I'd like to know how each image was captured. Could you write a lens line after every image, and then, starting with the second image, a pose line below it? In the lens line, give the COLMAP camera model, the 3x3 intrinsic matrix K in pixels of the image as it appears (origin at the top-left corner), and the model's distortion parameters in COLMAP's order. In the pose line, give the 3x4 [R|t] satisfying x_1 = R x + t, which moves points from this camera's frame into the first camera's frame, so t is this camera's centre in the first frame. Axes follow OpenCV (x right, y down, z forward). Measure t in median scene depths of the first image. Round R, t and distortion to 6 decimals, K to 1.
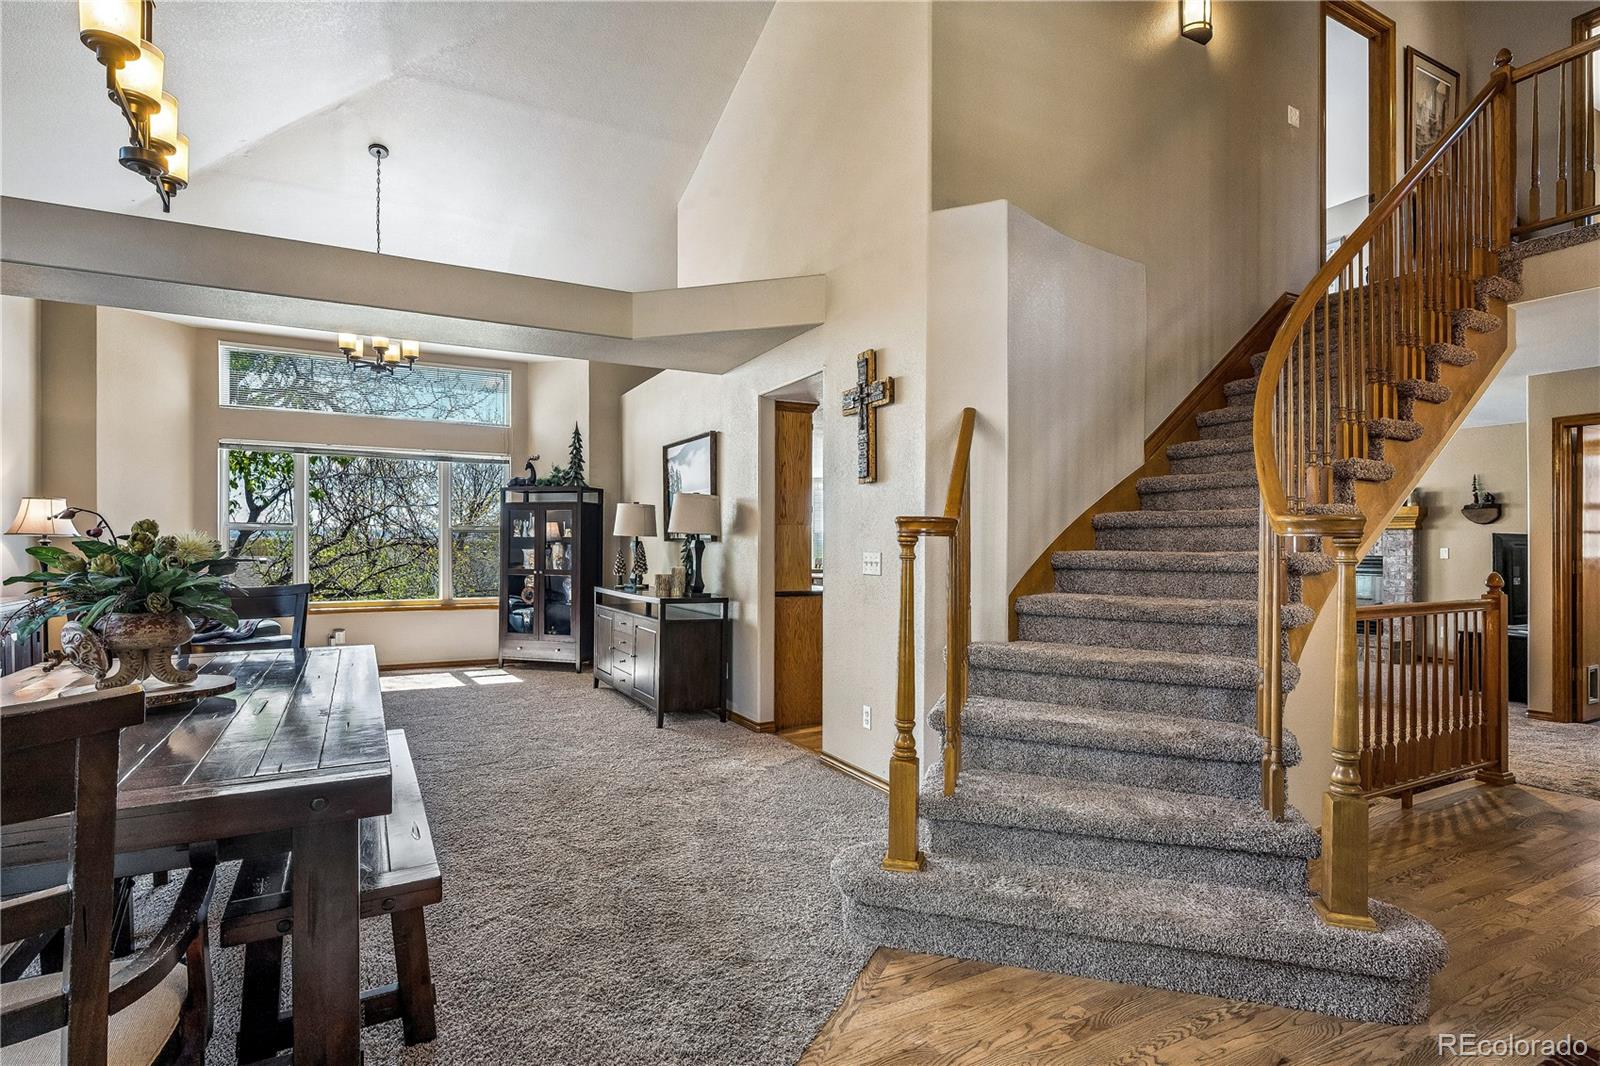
lens RADIAL K [[829.1, 0, 800.8], [0, 829.1, 542.5], [0, 0, 1]] dist [-0.000300, -0.000362]
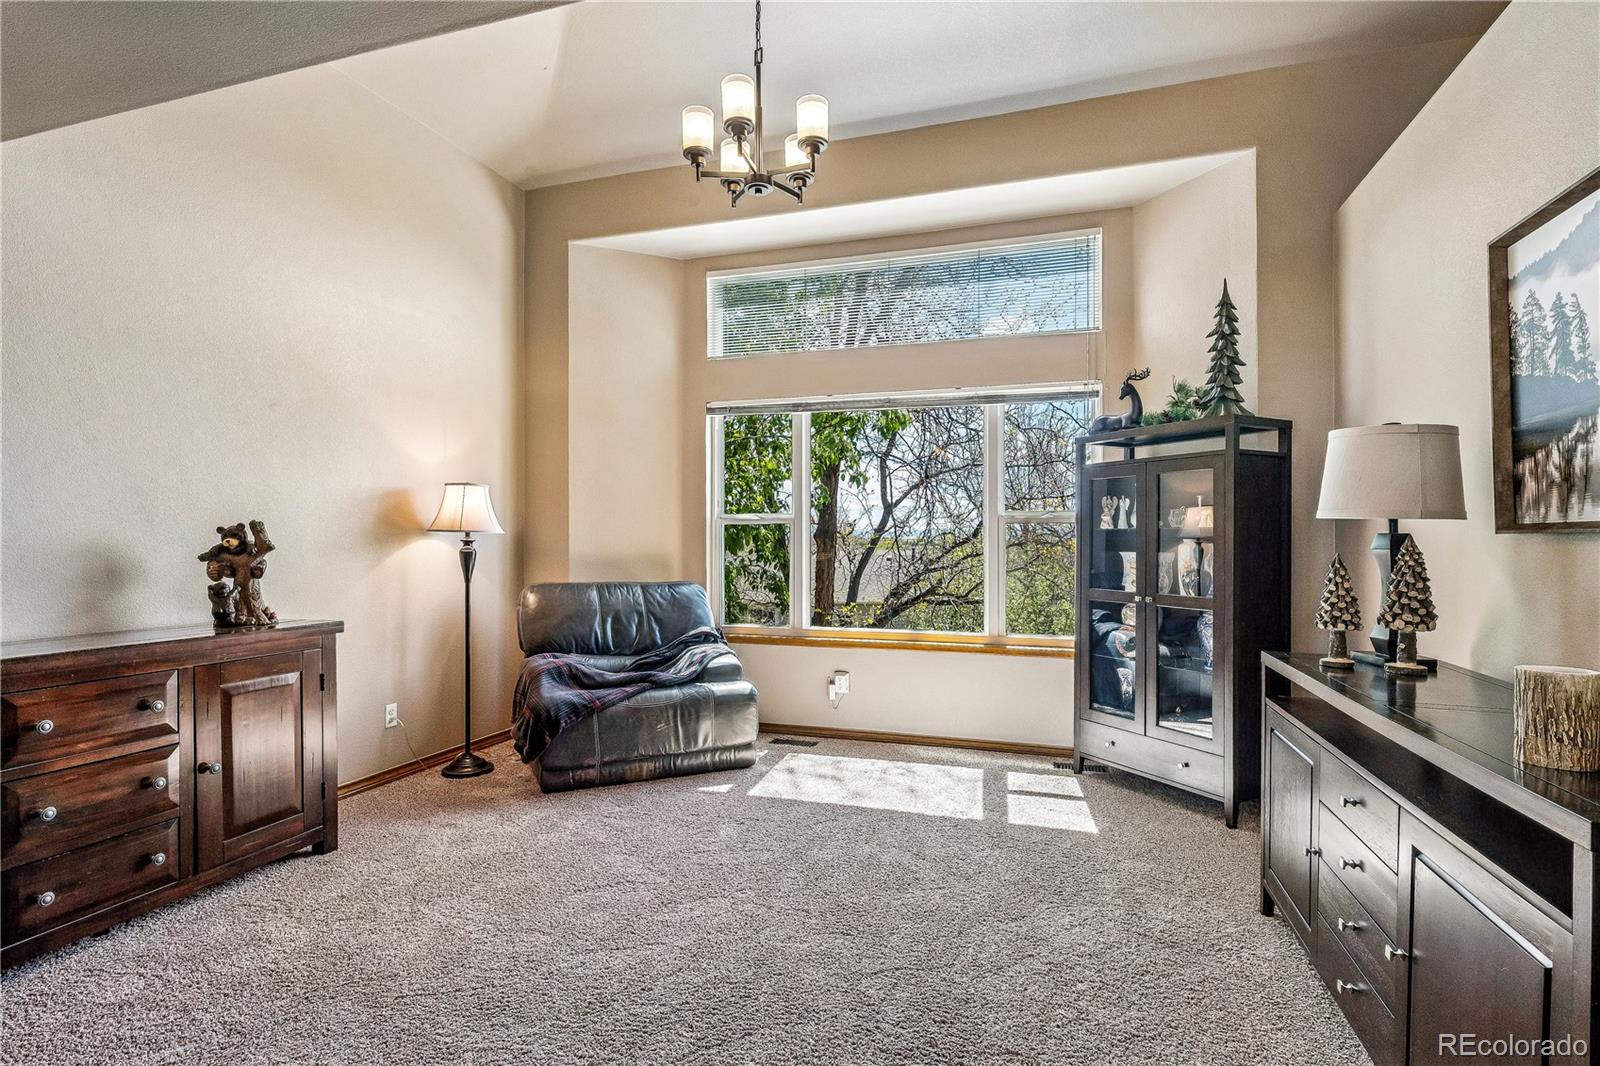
lens RADIAL K [[797.2, 0, 811.0], [0, 797.2, 545.7], [0, 0, 1]] dist [-0.001148, 0.000026]
pose [[0.703358, 0.000197, -0.710836, -0.115290], [0.006530, 0.999956, 0.006738, -0.000619], [0.710806, -0.009381, 0.703326, 0.515777]]
